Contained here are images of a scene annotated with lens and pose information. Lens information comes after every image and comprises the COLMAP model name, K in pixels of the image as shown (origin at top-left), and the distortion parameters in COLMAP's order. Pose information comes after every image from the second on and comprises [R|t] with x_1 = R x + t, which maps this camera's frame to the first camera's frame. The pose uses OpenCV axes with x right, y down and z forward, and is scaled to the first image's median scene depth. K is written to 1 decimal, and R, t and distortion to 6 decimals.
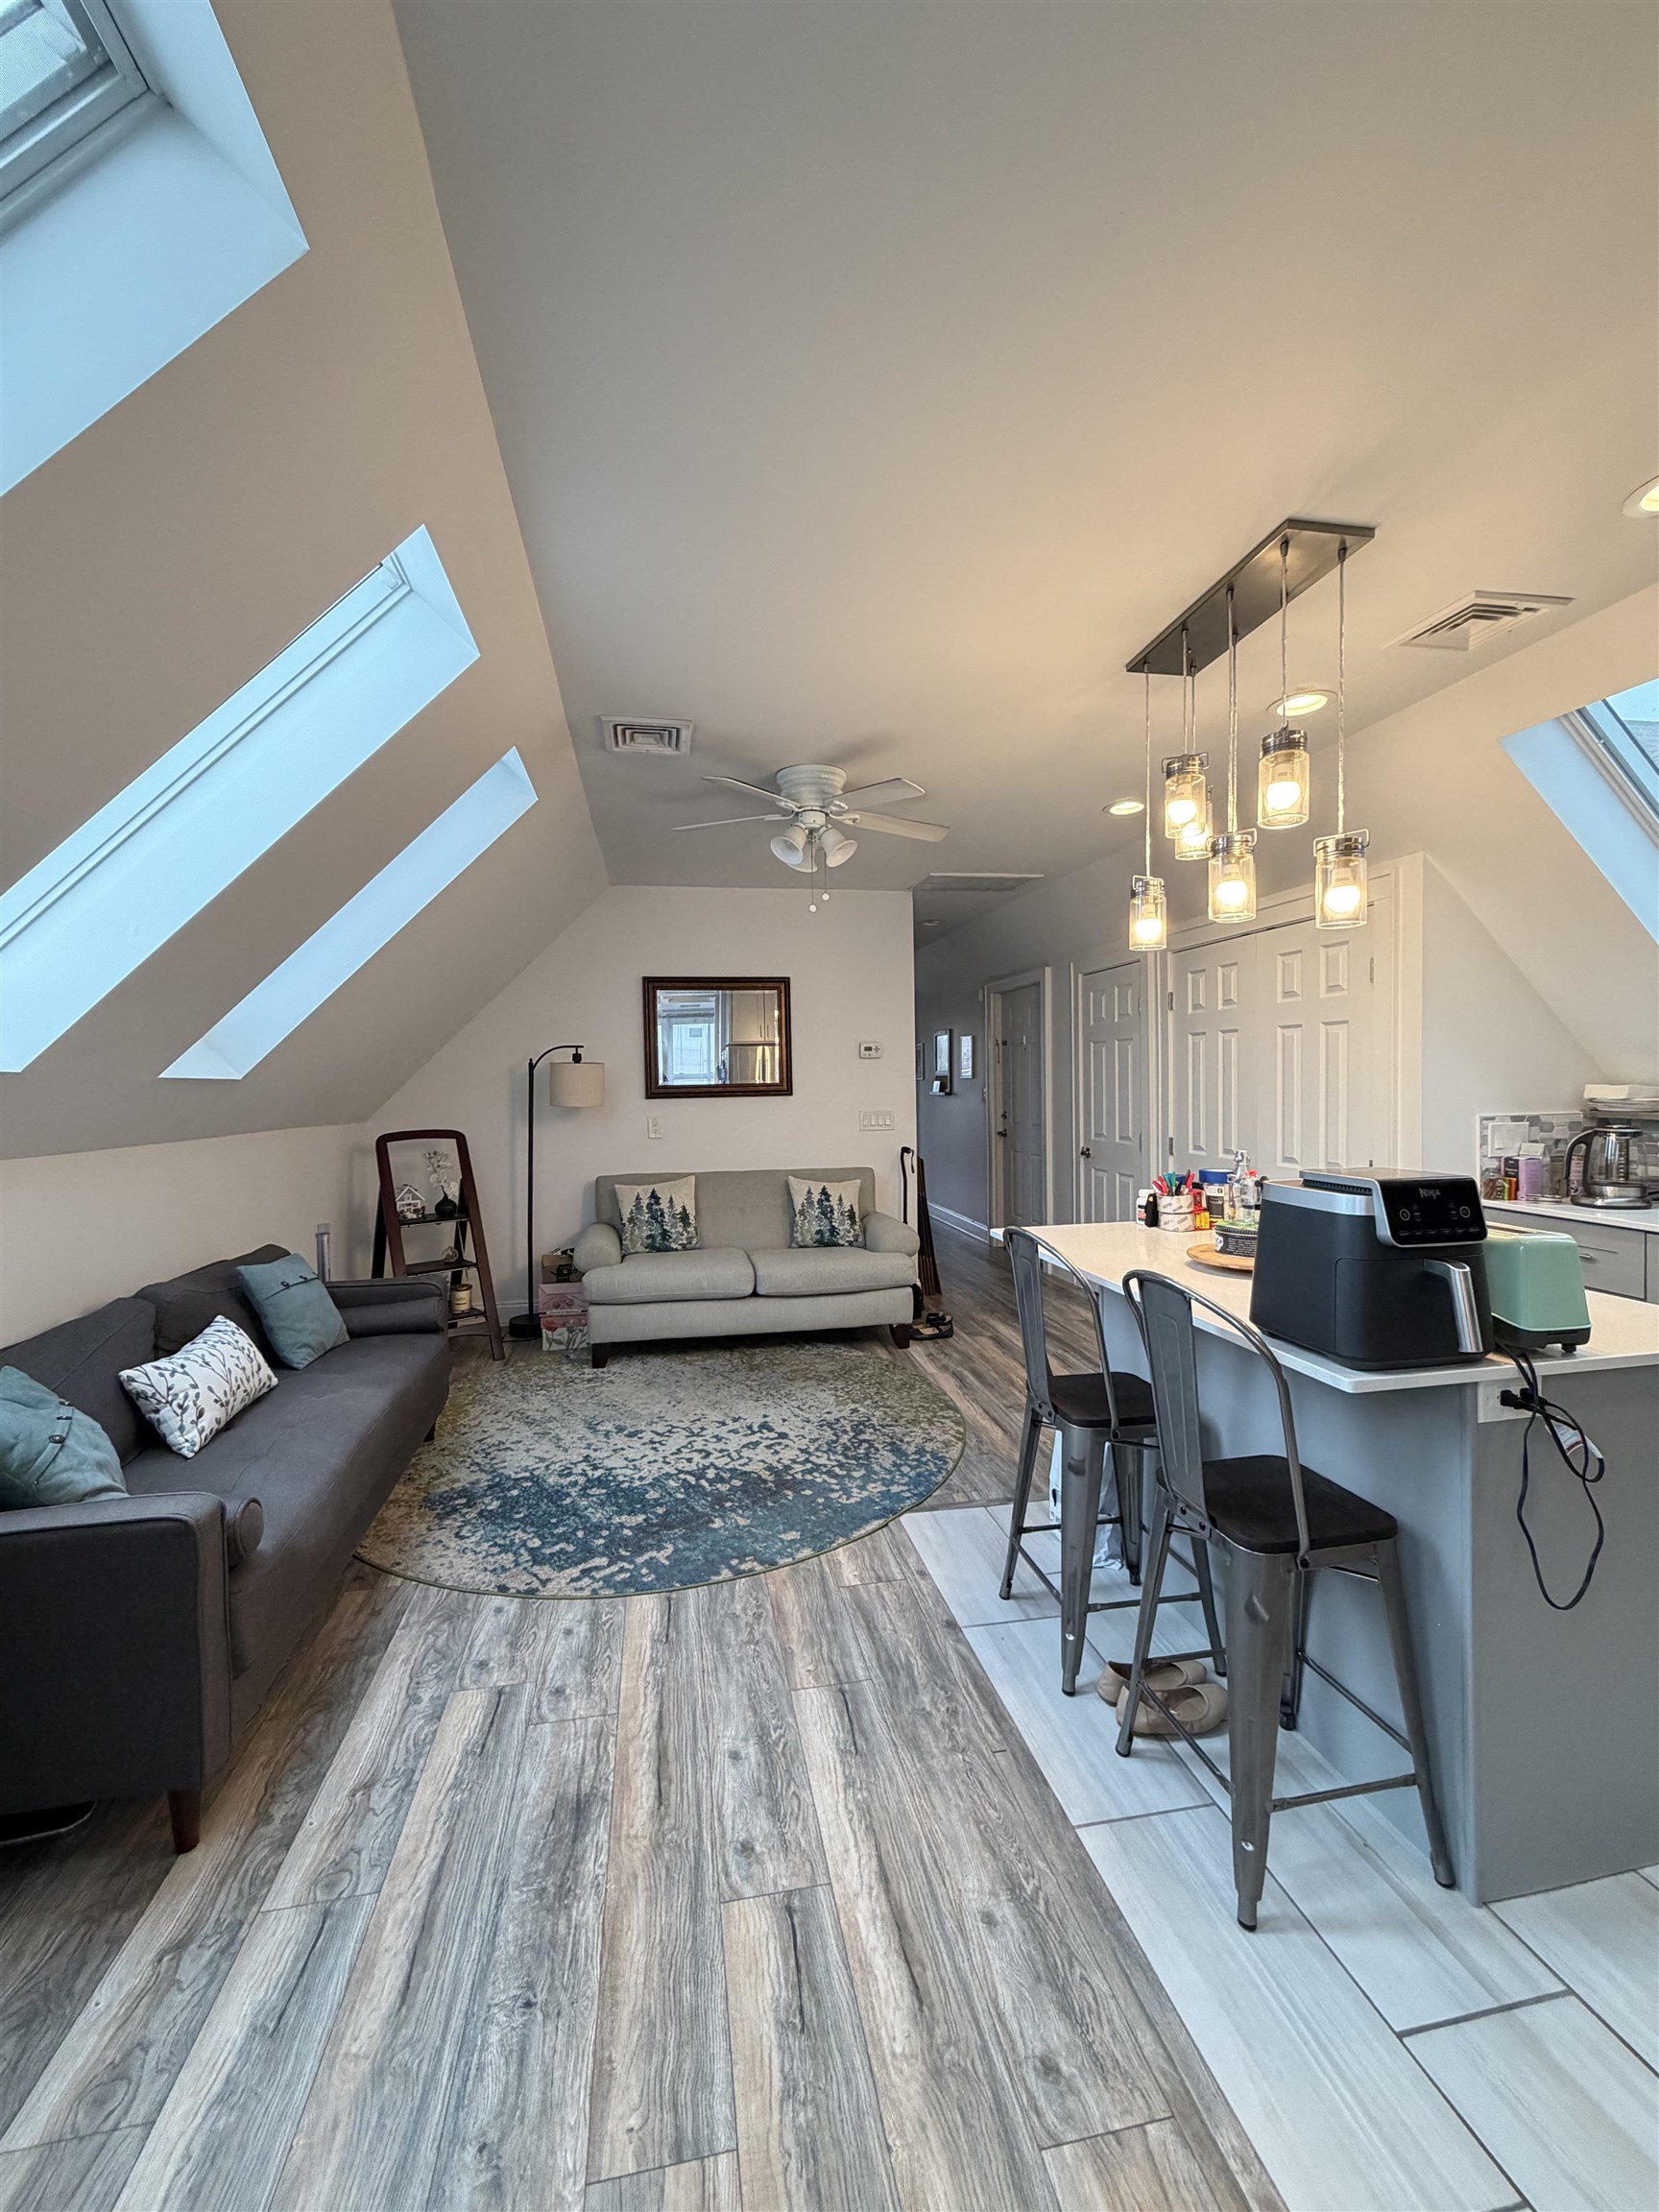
lens RADIAL K [[879.0, 0, 832.1], [0, 879.0, 1094.4], [0, 0, 1]] dist [-0.004933, 0.000997]
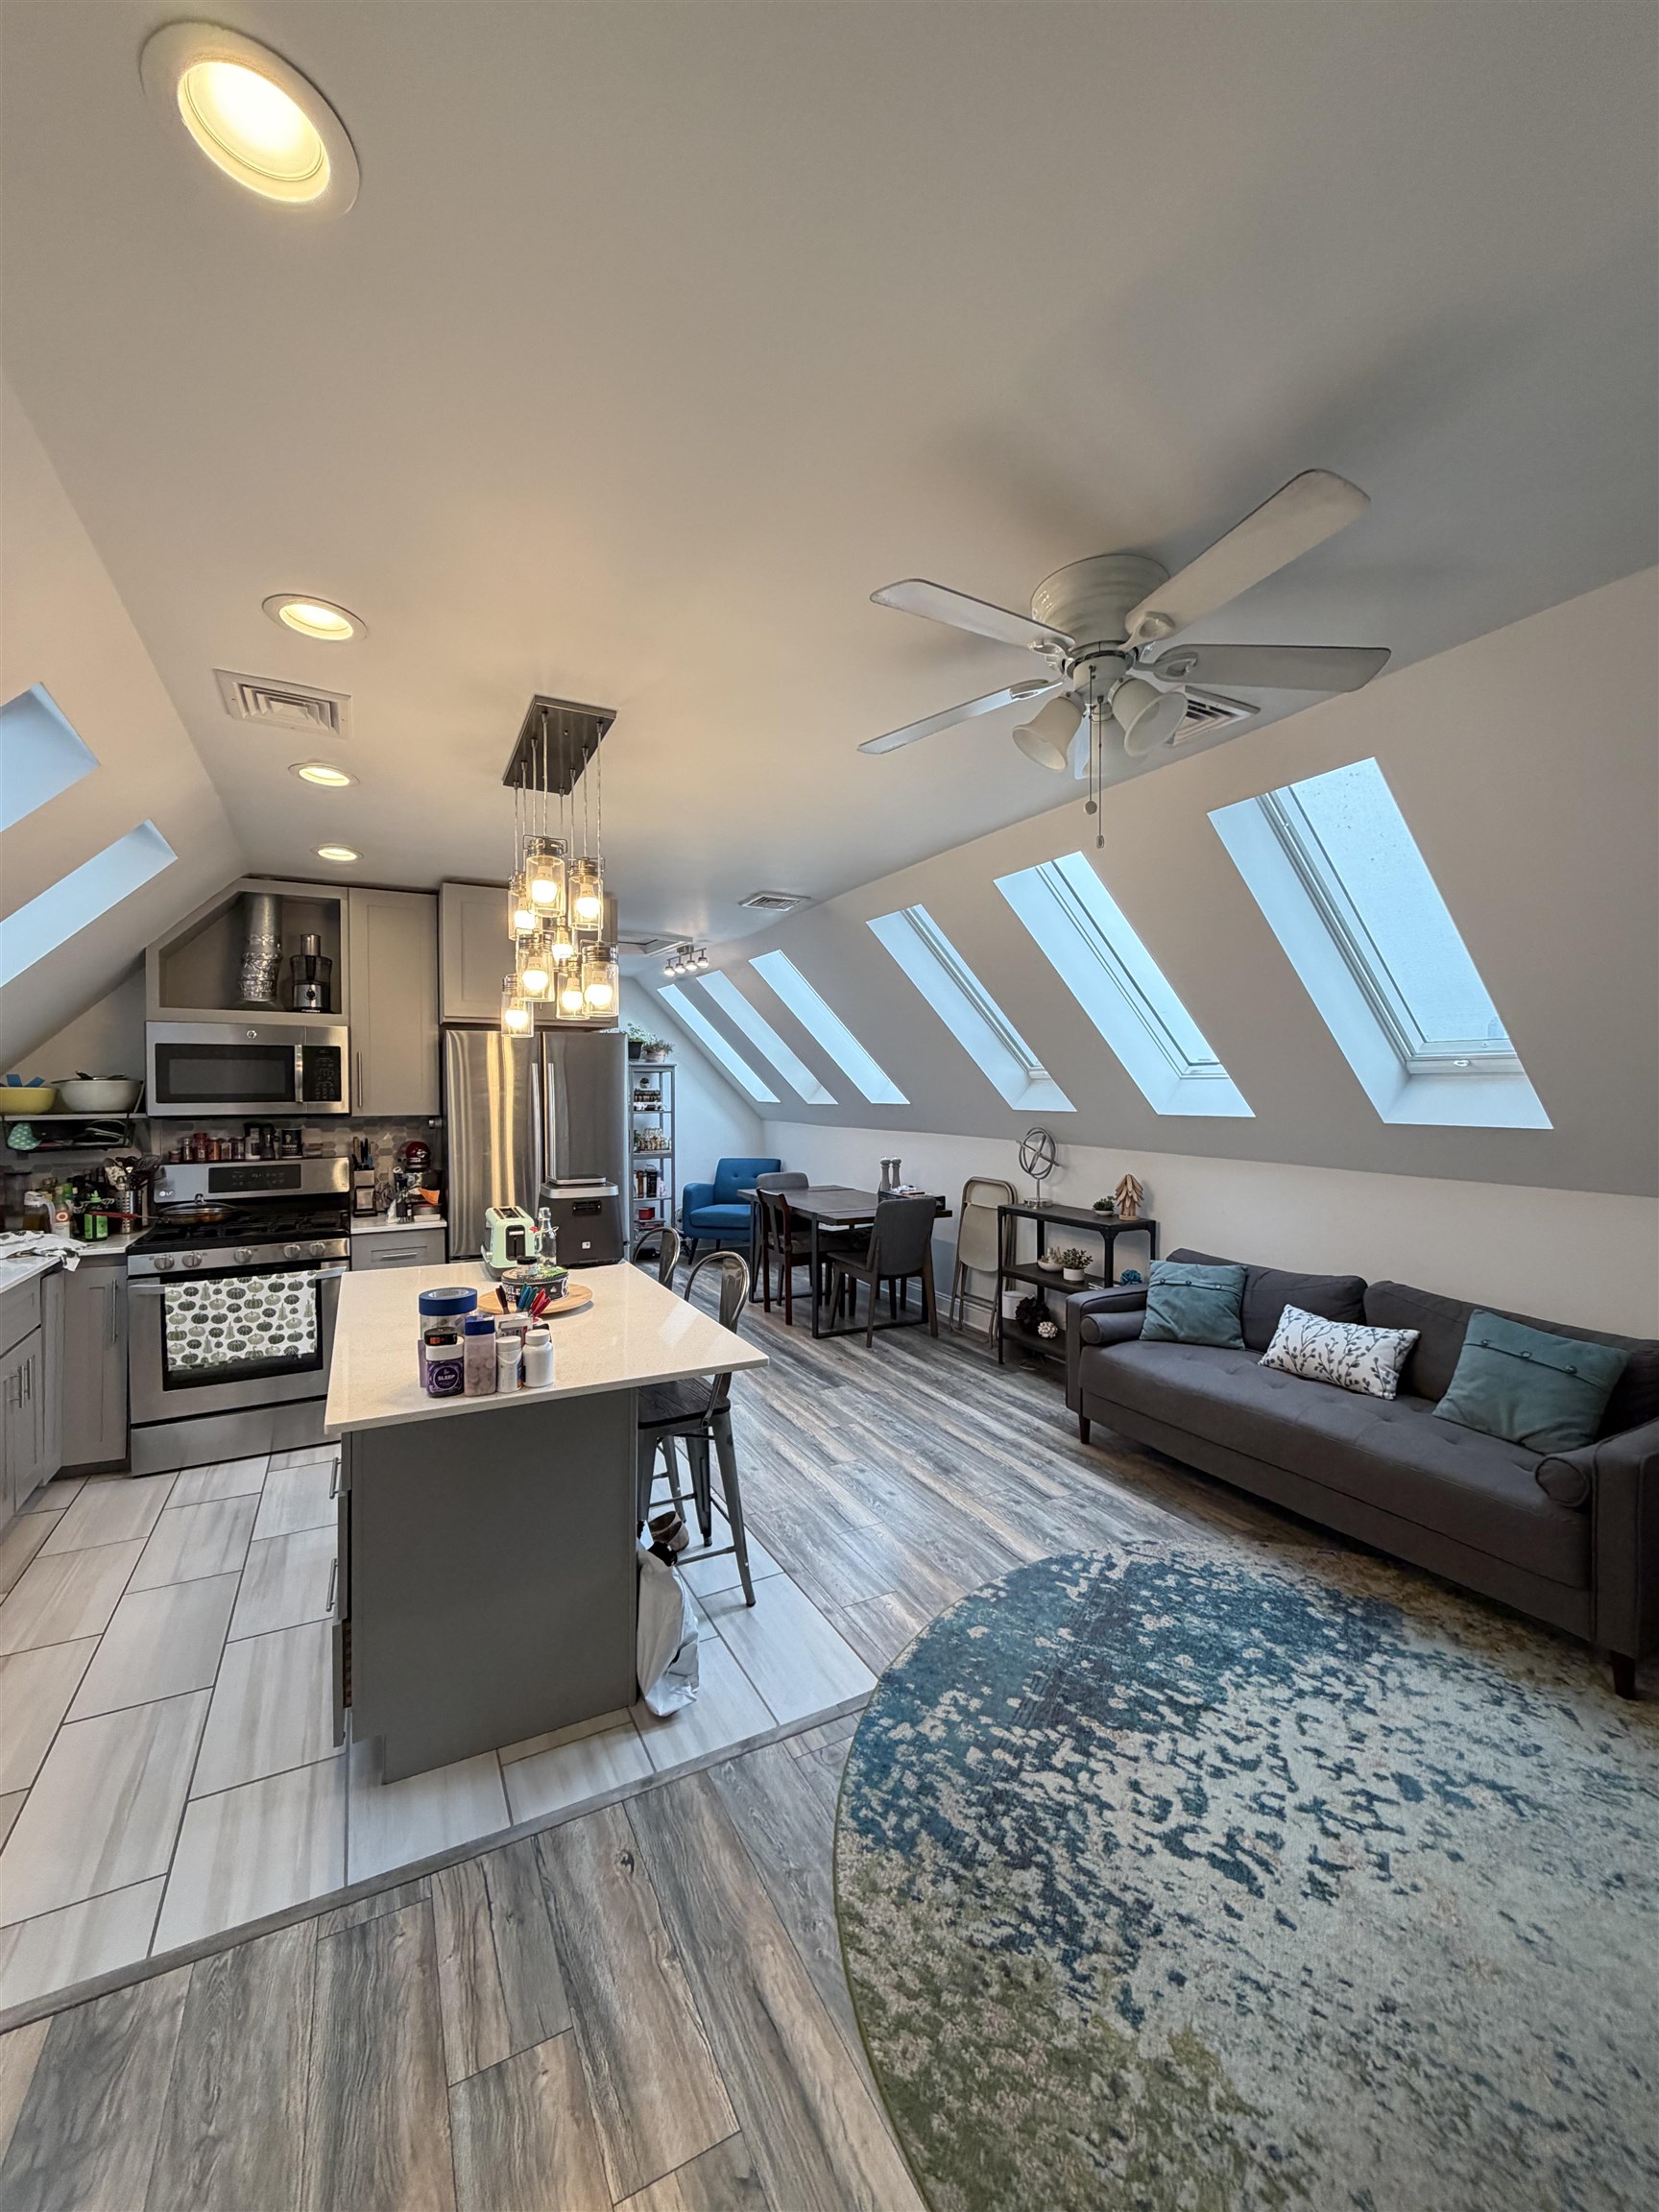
lens RADIAL K [[879.0, 0, 827.4], [0, 879.0, 1103.7], [0, 0, 1]] dist [-0.004933, 0.000997]
pose [[-0.957159, 0.016708, -0.289080, 0.331577], [0.006950, 0.999372, 0.034749, -0.082013], [0.289479, 0.031251, -0.956674, 1.661054]]
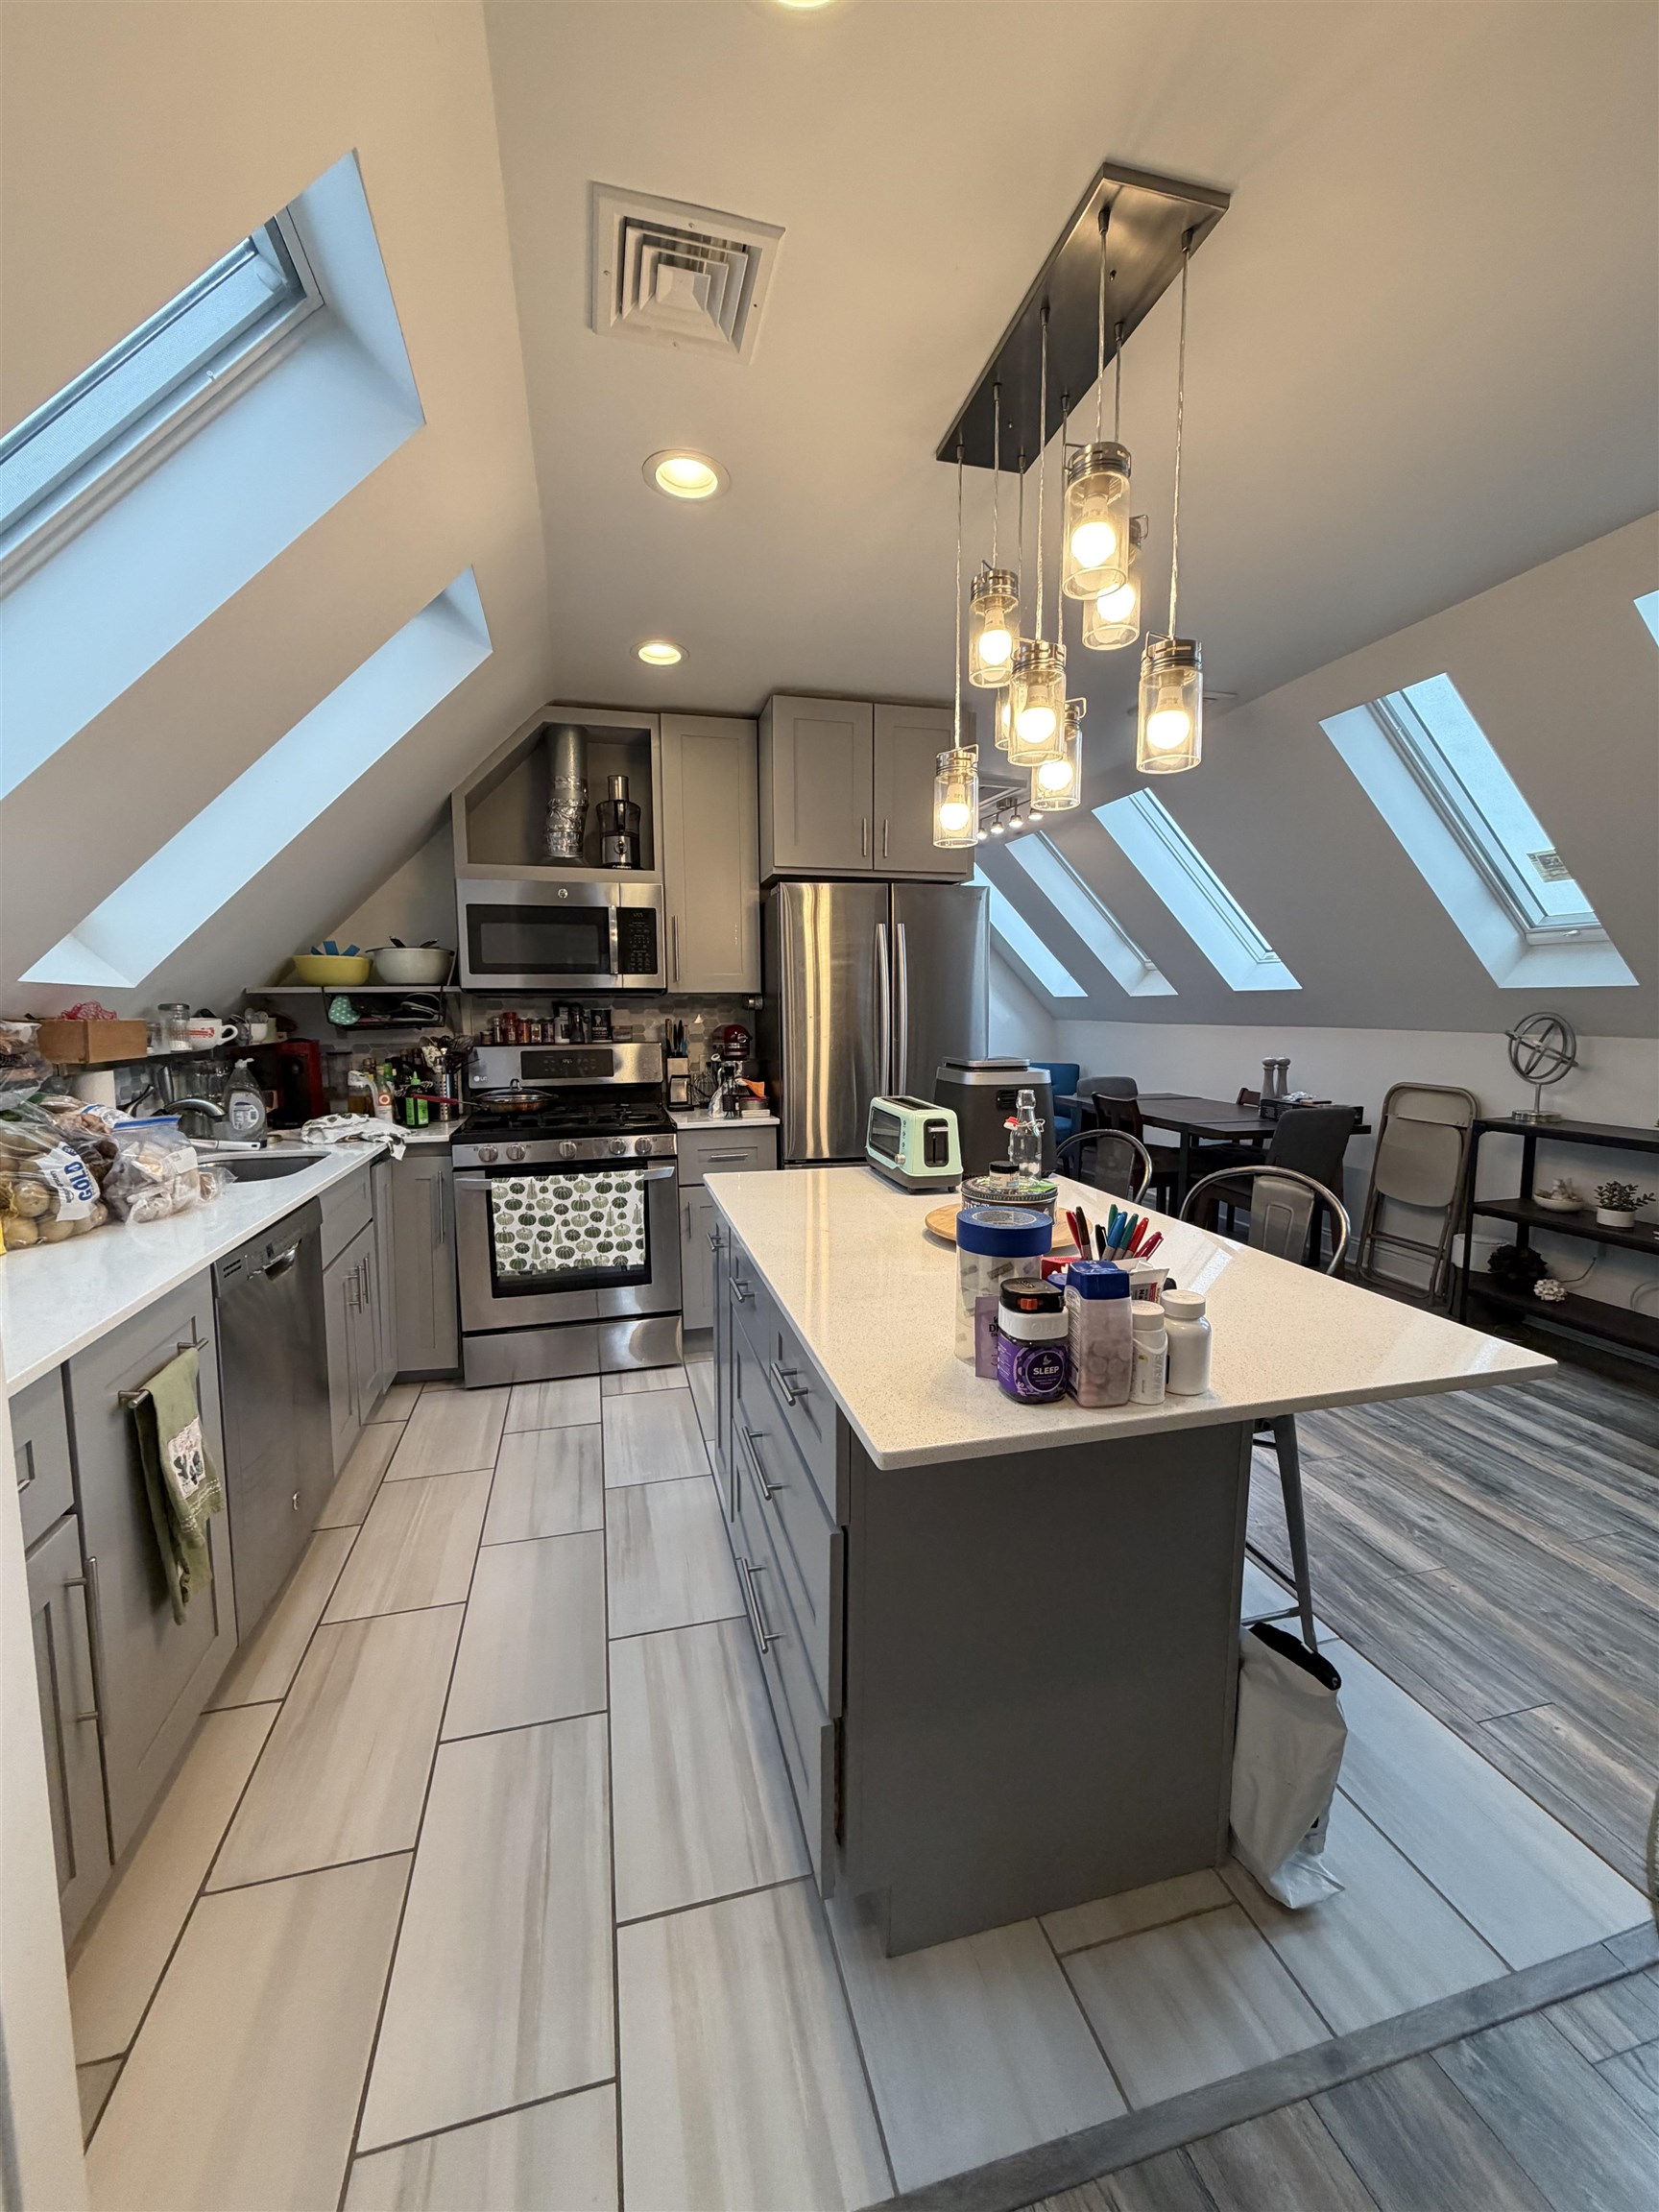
lens RADIAL K [[879.0, 0, 824.1], [0, 879.0, 1107.7], [0, 0, 1]] dist [-0.004933, 0.000997]
pose [[-0.997960, 0.021488, -0.060123, 0.517342], [0.013475, 0.991340, 0.130628, -0.016610], [0.062409, 0.129551, -0.989607, 1.315305]]
